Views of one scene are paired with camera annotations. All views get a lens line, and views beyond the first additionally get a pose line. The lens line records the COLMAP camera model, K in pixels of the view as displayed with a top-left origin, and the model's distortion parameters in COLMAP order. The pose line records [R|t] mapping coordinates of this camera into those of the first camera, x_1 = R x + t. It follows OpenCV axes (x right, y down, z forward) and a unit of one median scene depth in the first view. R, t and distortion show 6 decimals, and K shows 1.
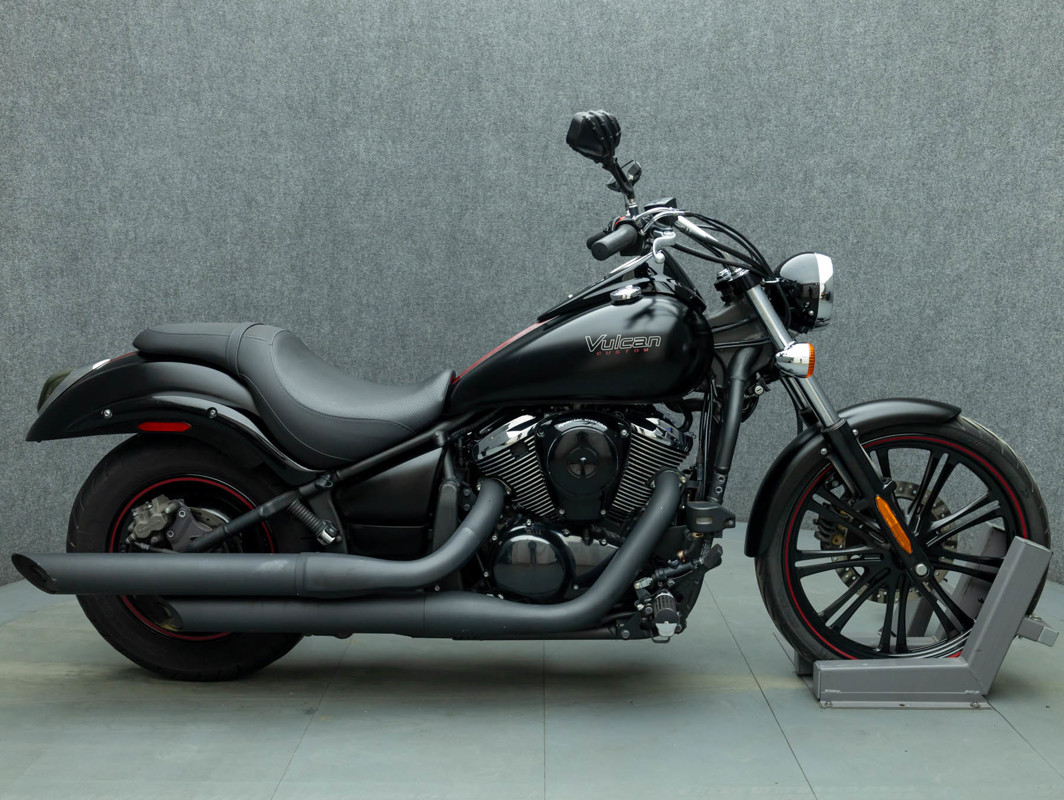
lens RADIAL K [[1016.6, 0, 537.0], [0, 1016.6, 406.1], [0, 0, 1]] dist [-0.004331, 0.000000]
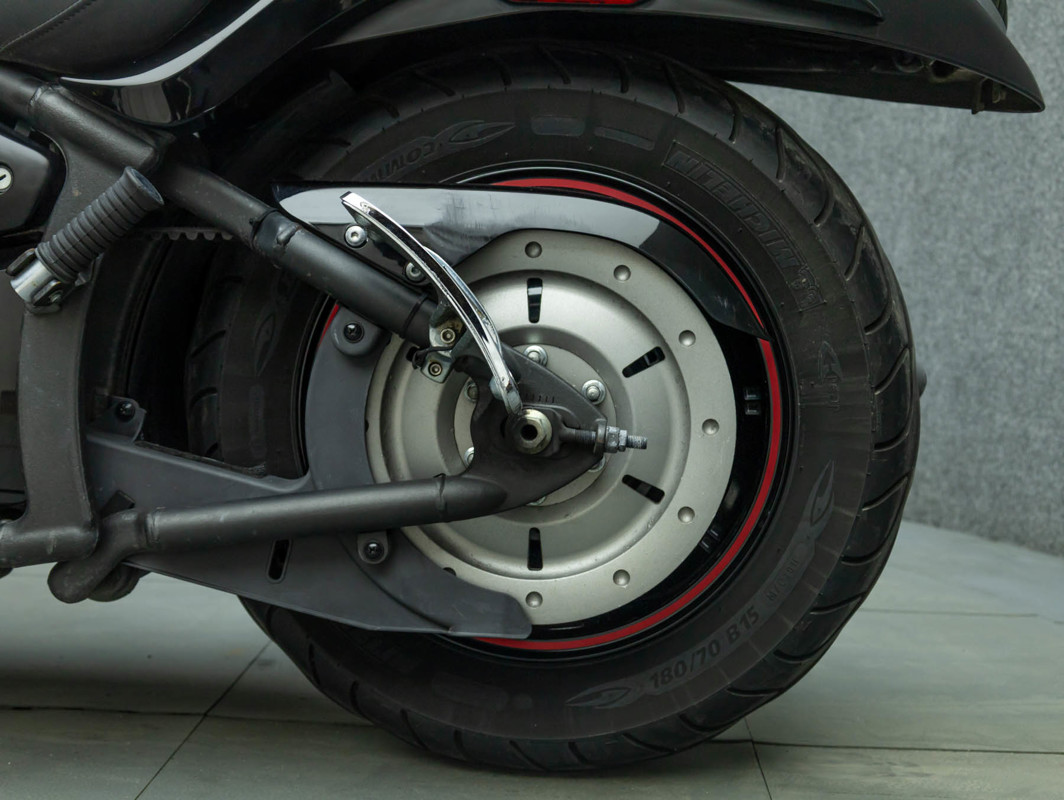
lens RADIAL K [[1280.9, 0, 530.7], [0, 1280.9, 403.8], [0, 0, 1]] dist [0.019304, 0.000000]
pose [[0.999028, 0.030051, -0.032244, 0.256398], [-0.030835, 0.999234, -0.024106, 0.115833], [0.031495, 0.025076, 0.999189, 0.361916]]
